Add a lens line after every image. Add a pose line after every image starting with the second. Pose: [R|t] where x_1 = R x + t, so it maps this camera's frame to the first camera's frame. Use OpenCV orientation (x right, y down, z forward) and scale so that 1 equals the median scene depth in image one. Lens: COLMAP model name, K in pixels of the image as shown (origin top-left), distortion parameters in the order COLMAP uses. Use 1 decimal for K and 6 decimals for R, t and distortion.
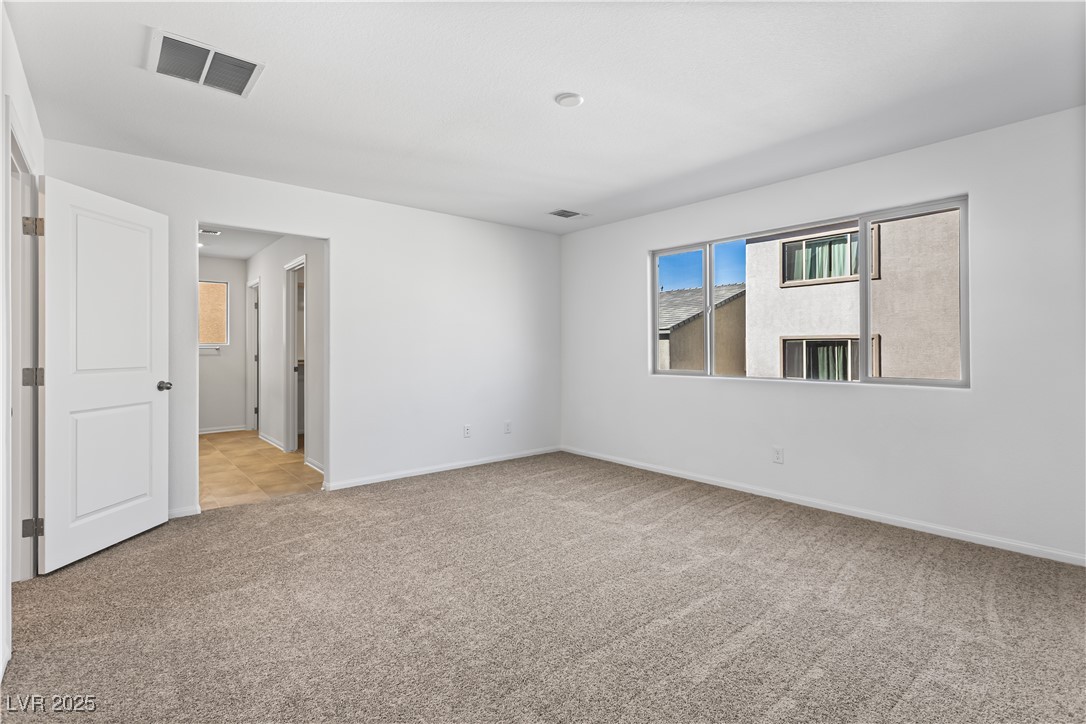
lens RADIAL K [[520.2, 0, 542.7], [0, 520.2, 353.8], [0, 0, 1]] dist [-0.003004, 0.000629]
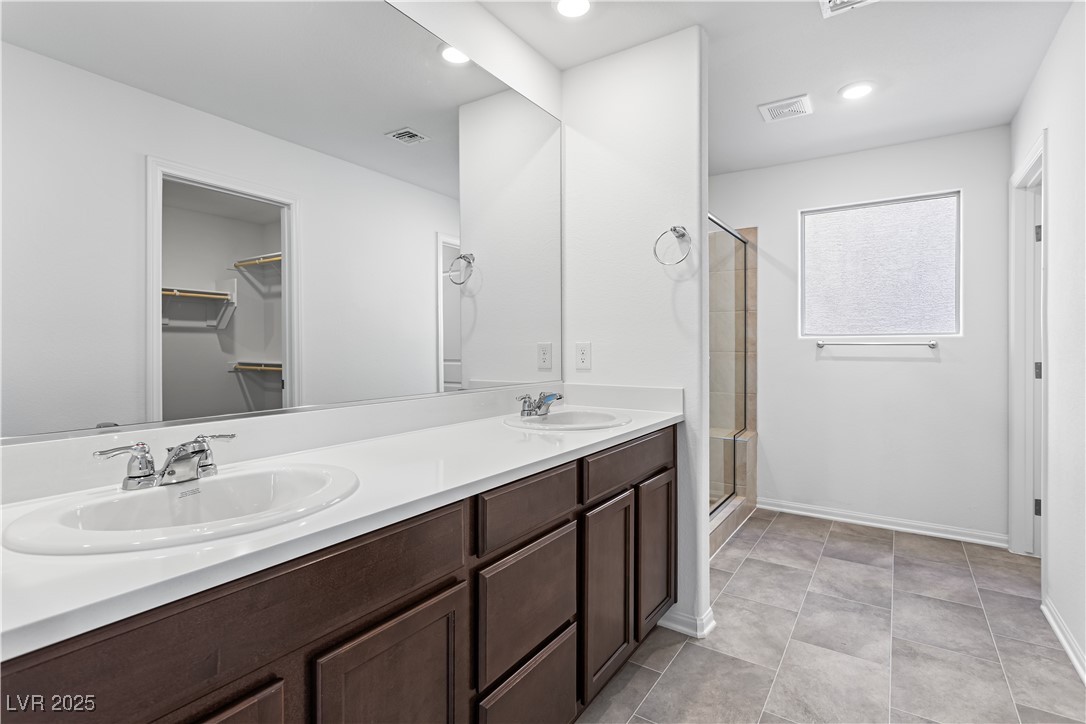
lens RADIAL K [[520.2, 0, 543.8], [0, 520.2, 355.6], [0, 0, 1]] dist [-0.003004, 0.000629]
pose [[0.270148, 0.001533, -0.962818, -0.284846], [-0.001765, 0.999998, 0.001097, -0.000920], [0.962817, 0.001403, 0.270150, 0.551615]]
